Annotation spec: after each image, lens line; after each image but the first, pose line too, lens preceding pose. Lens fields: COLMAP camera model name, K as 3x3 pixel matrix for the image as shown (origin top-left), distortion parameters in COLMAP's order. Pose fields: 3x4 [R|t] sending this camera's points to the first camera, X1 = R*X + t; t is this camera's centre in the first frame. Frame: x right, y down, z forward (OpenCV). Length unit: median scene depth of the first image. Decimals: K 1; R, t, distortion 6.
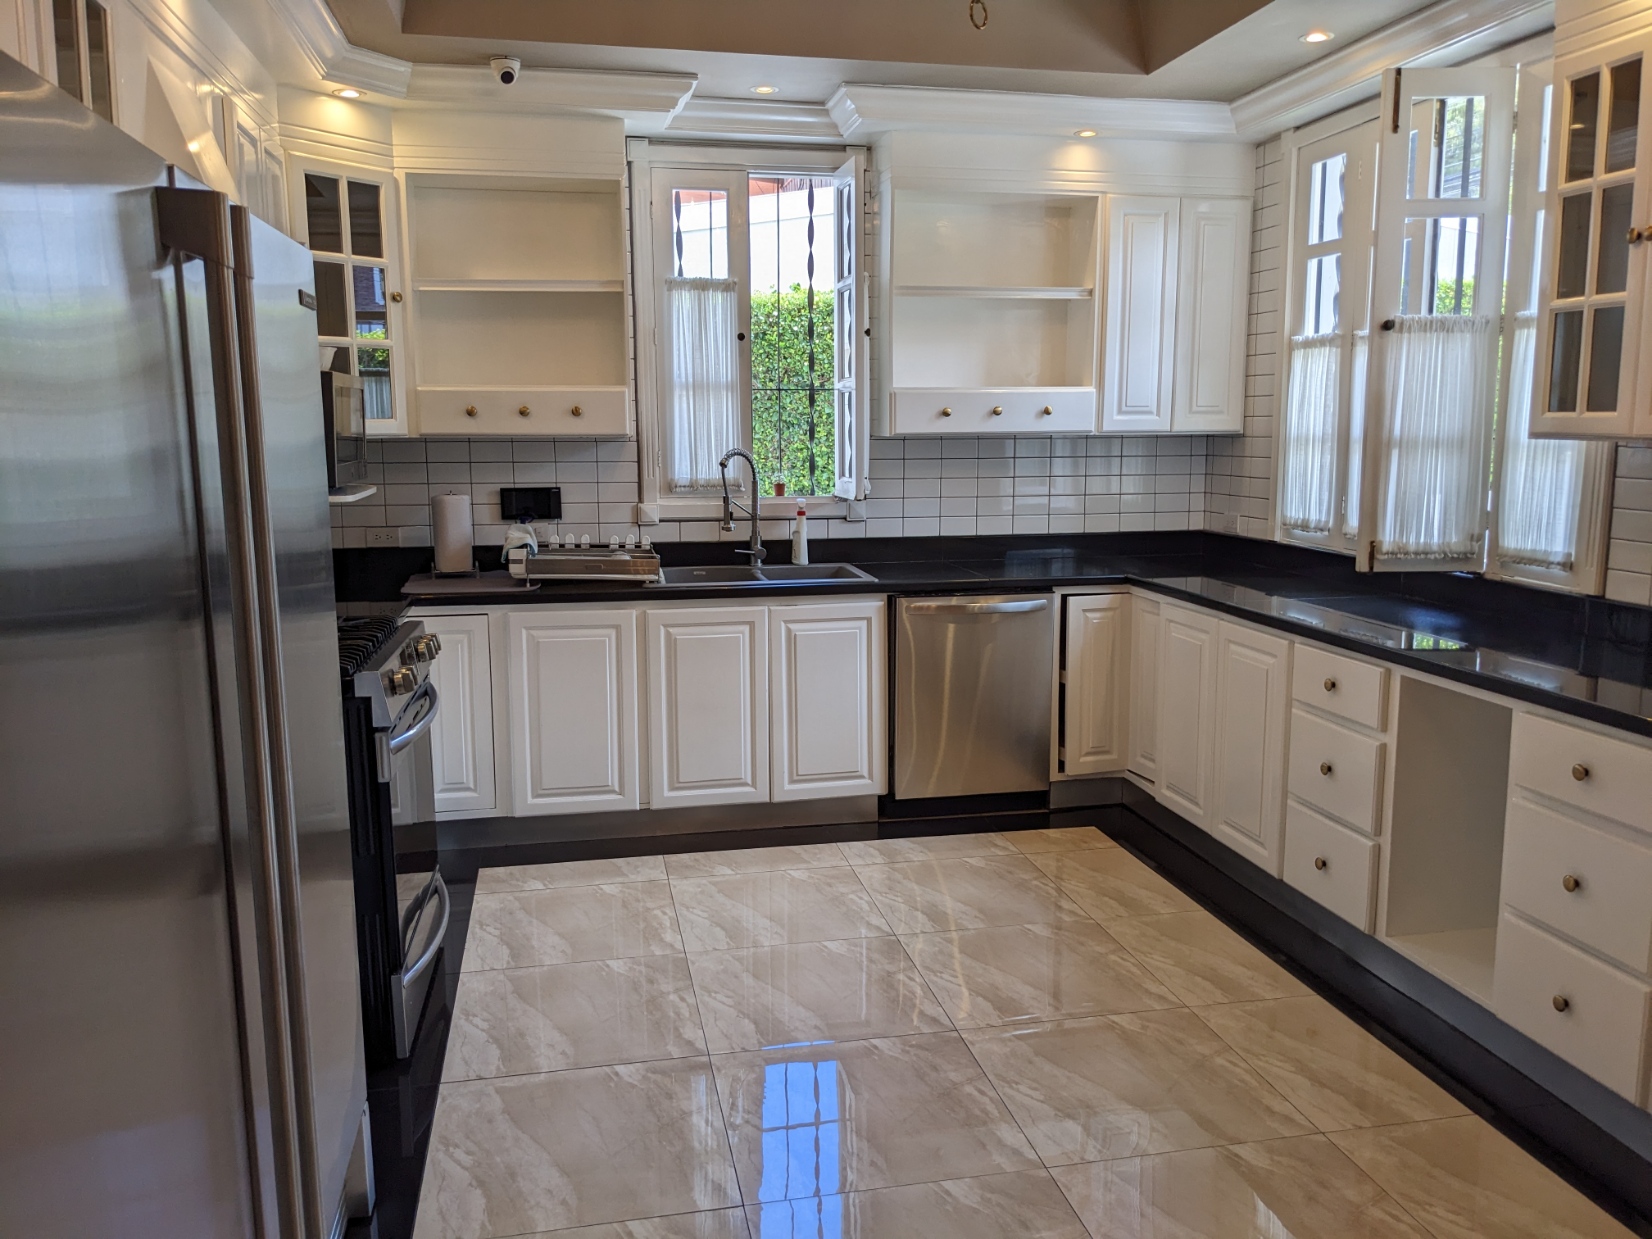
lens RADIAL K [[1283.5, 0, 827.9], [0, 1283.5, 646.8], [0, 0, 1]] dist [-0.004386, -0.066370]
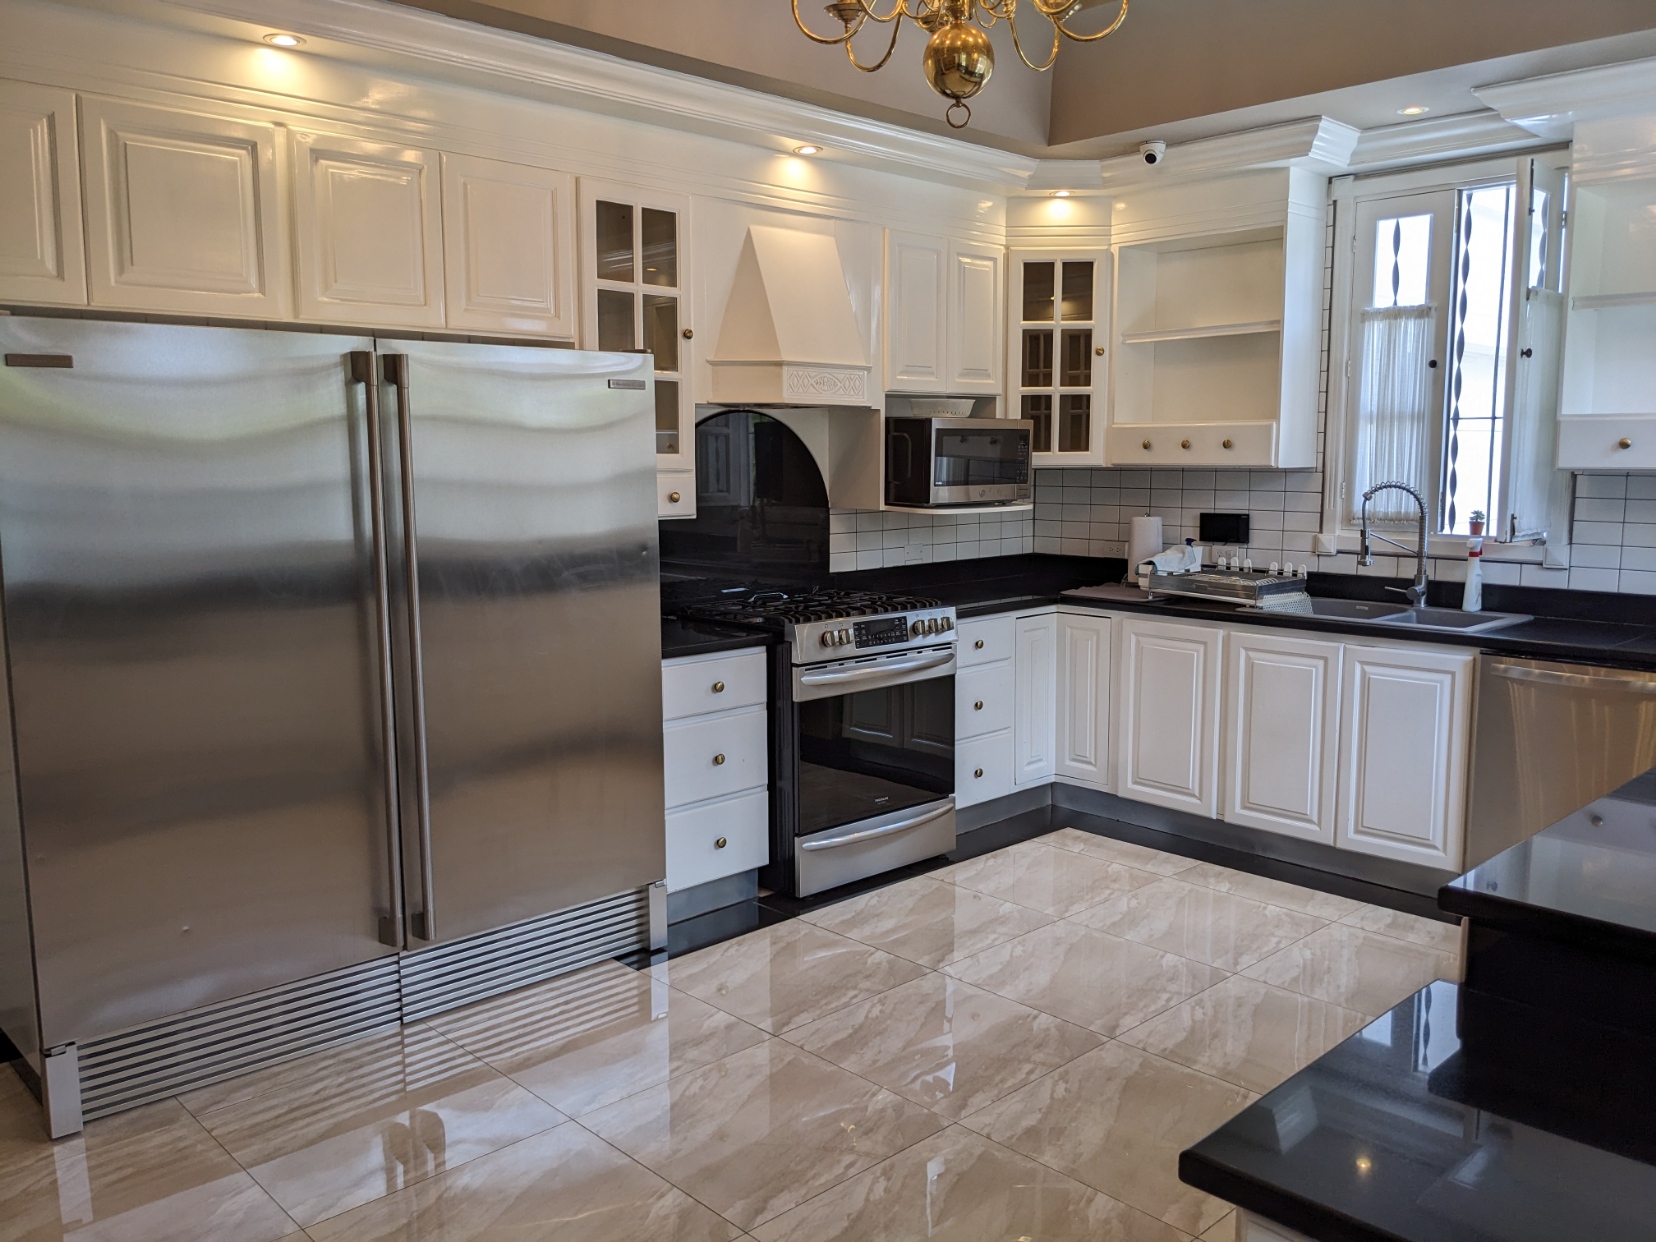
lens RADIAL K [[1331.8, 0, 828.0], [0, 1331.8, 621.0], [0, 0, 1]] dist [0.071038, -0.190714]
pose [[0.510329, 0.106802, -0.853322, 0.590858], [-0.147710, 0.988398, 0.035370, -0.025218], [0.847199, 0.107994, 0.520184, 0.137635]]
